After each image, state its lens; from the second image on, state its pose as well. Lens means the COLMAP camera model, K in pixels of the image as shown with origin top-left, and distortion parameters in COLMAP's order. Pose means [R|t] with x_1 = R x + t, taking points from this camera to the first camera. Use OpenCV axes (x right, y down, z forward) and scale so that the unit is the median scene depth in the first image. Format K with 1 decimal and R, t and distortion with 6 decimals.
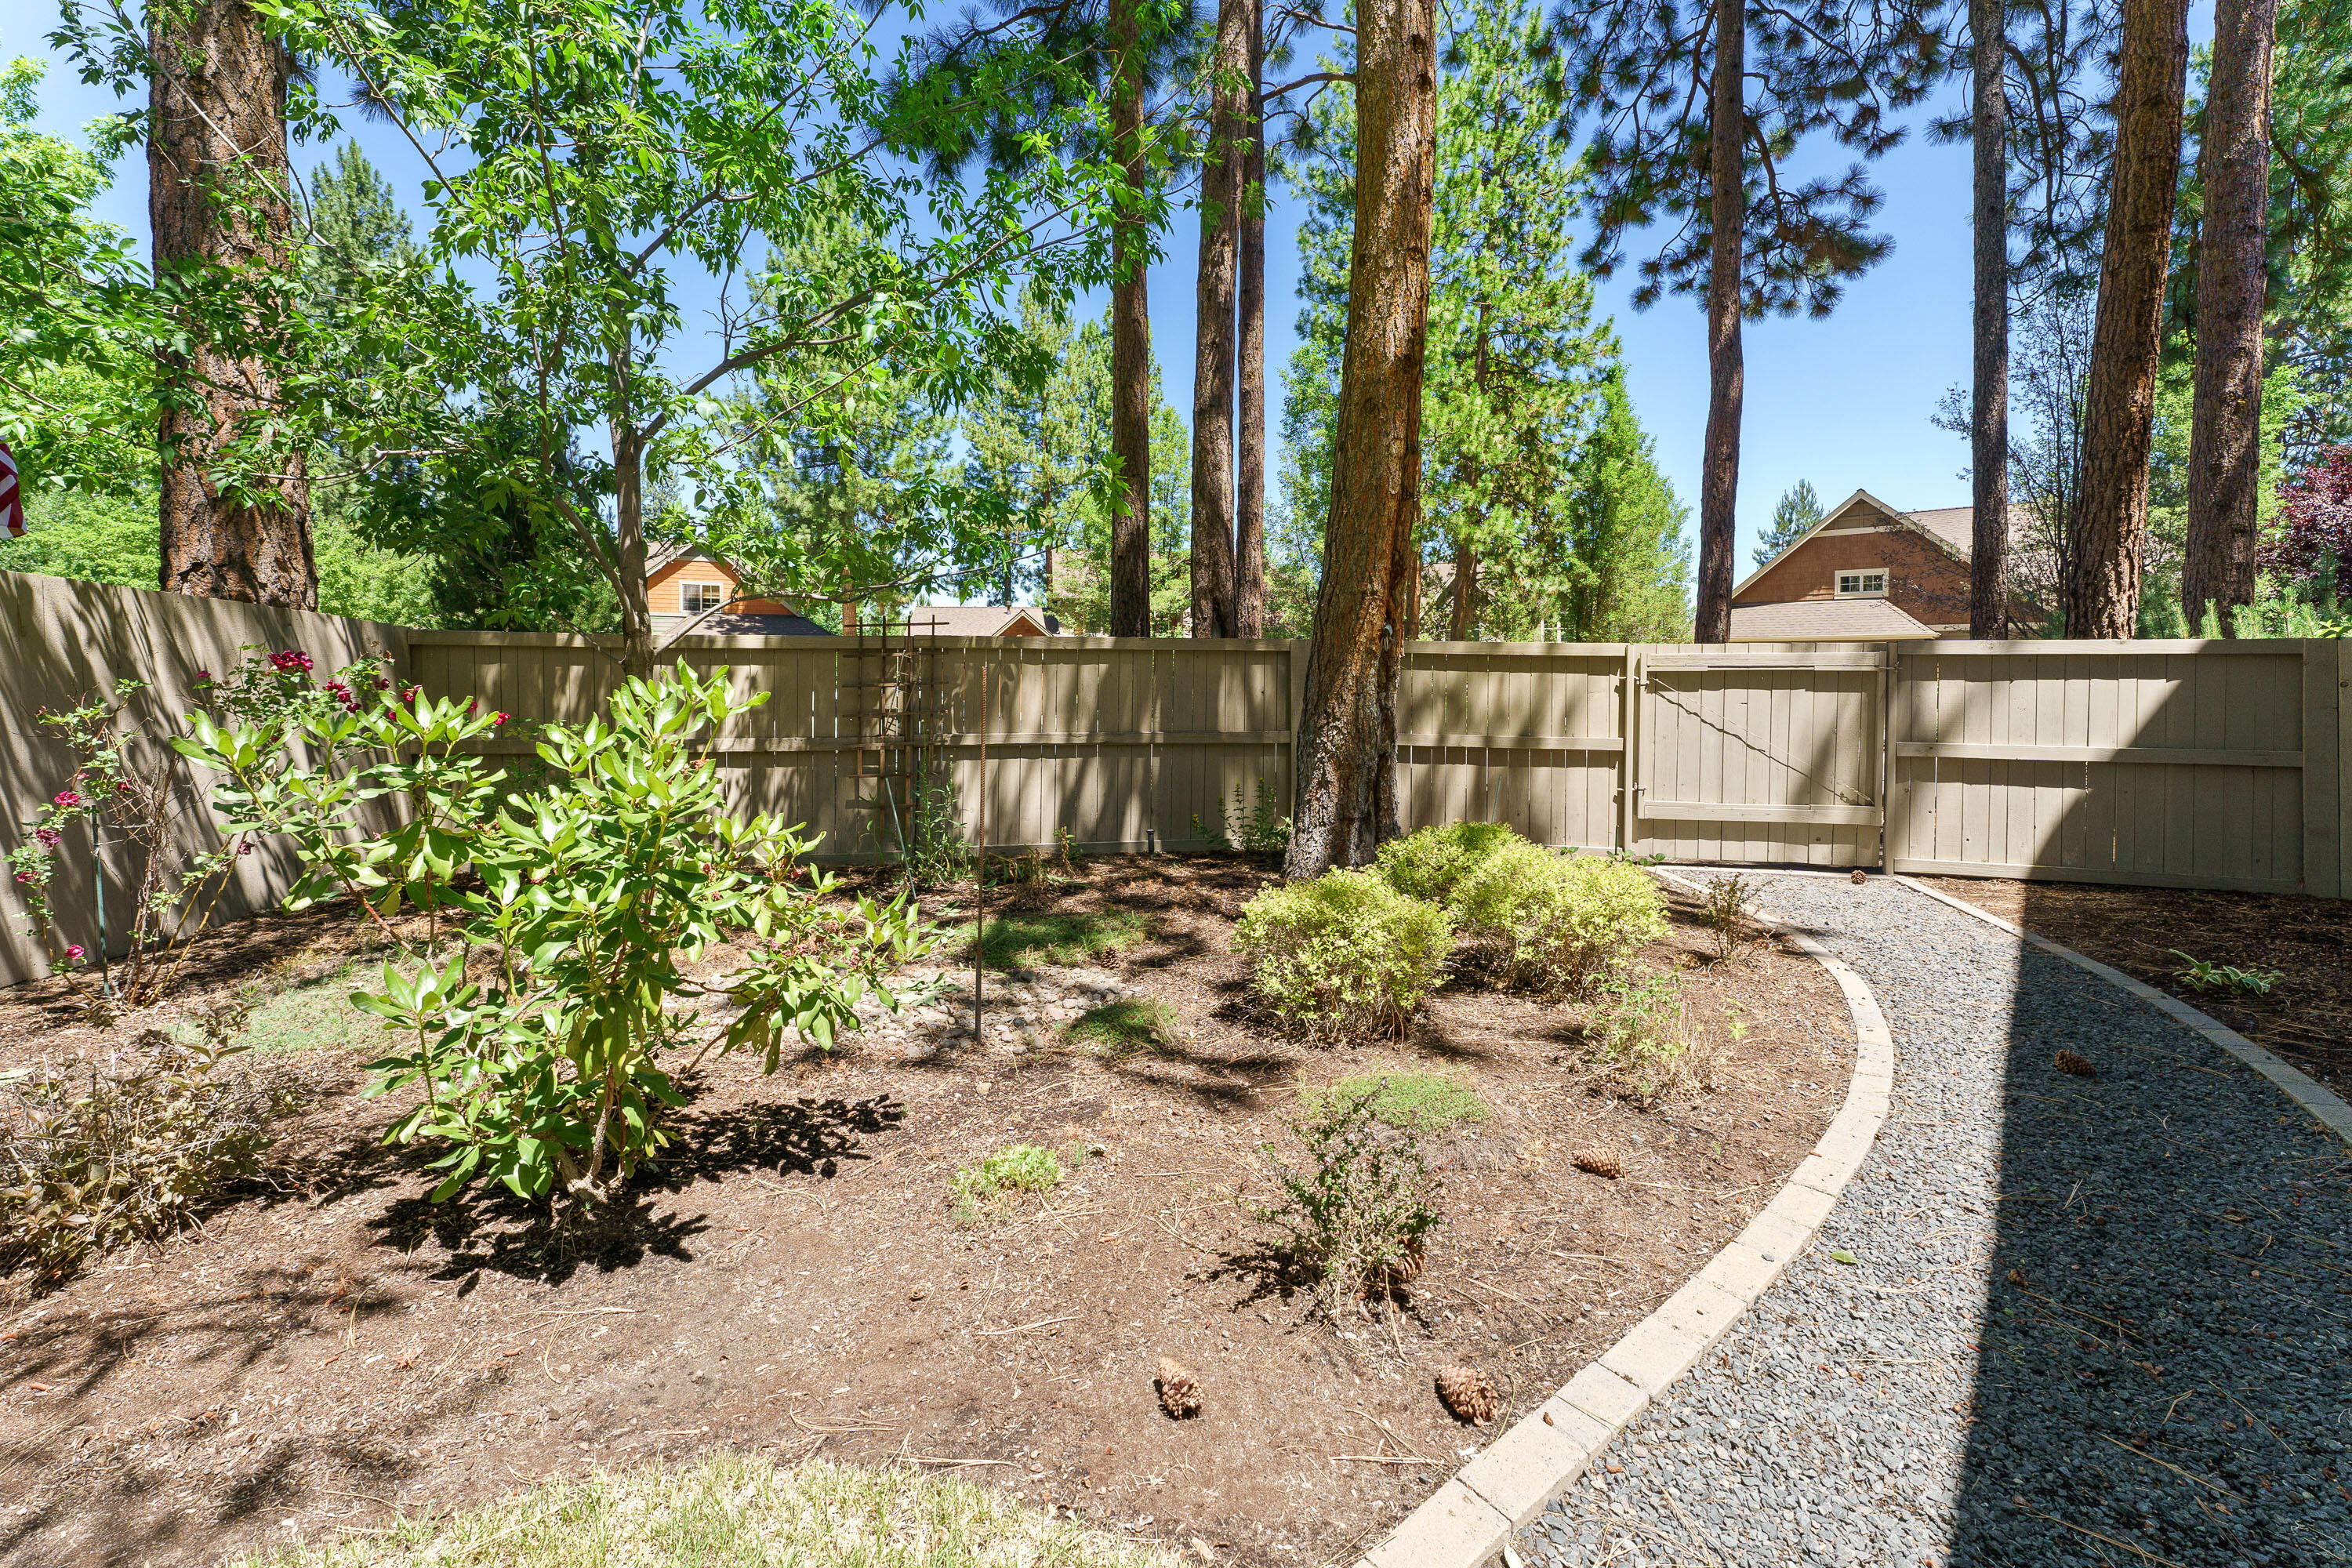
lens RADIAL K [[987.8, 0, 1169.3], [0, 987.8, 671.8], [0, 0, 1]] dist [-0.001139, 0.000011]
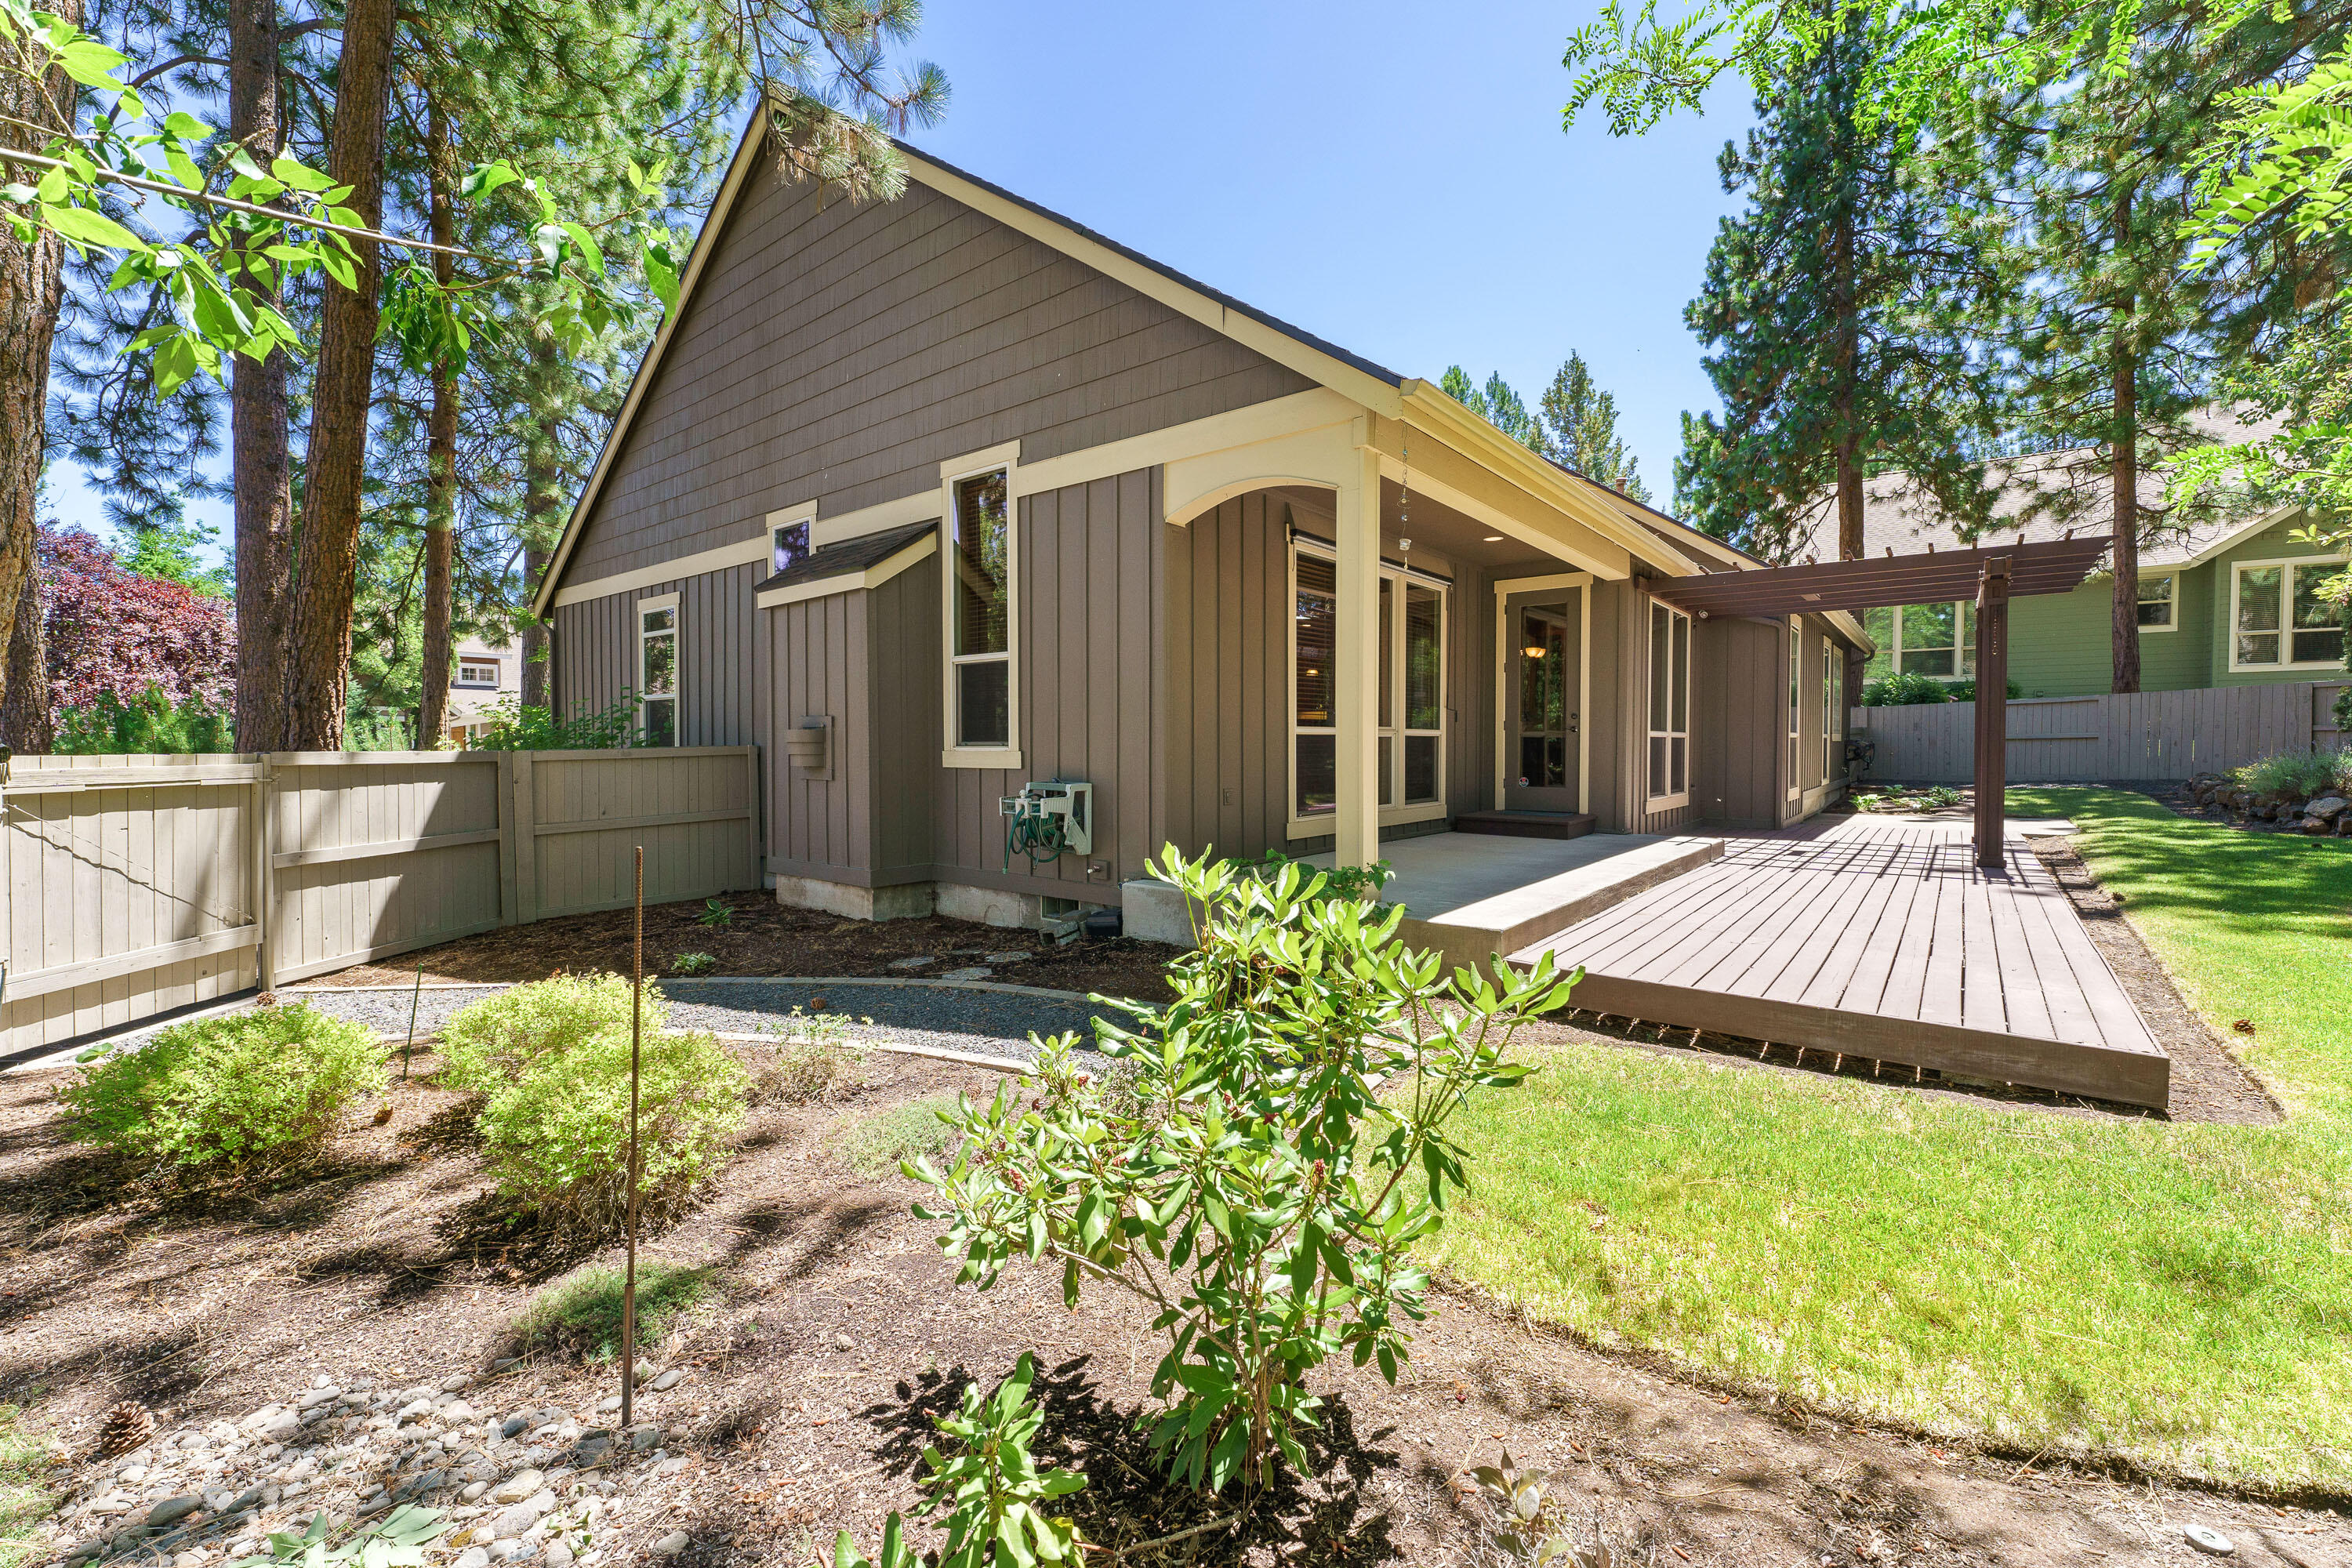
lens RADIAL K [[964.3, 0, 1172.0], [0, 964.3, 741.1], [0, 0, 1]] dist [-0.002641, 0.000011]
pose [[-0.284023, 0.003506, 0.958811, -0.440982], [0.003876, 0.999989, -0.002508, -0.036263], [-0.958810, 0.003005, -0.284034, 0.403881]]
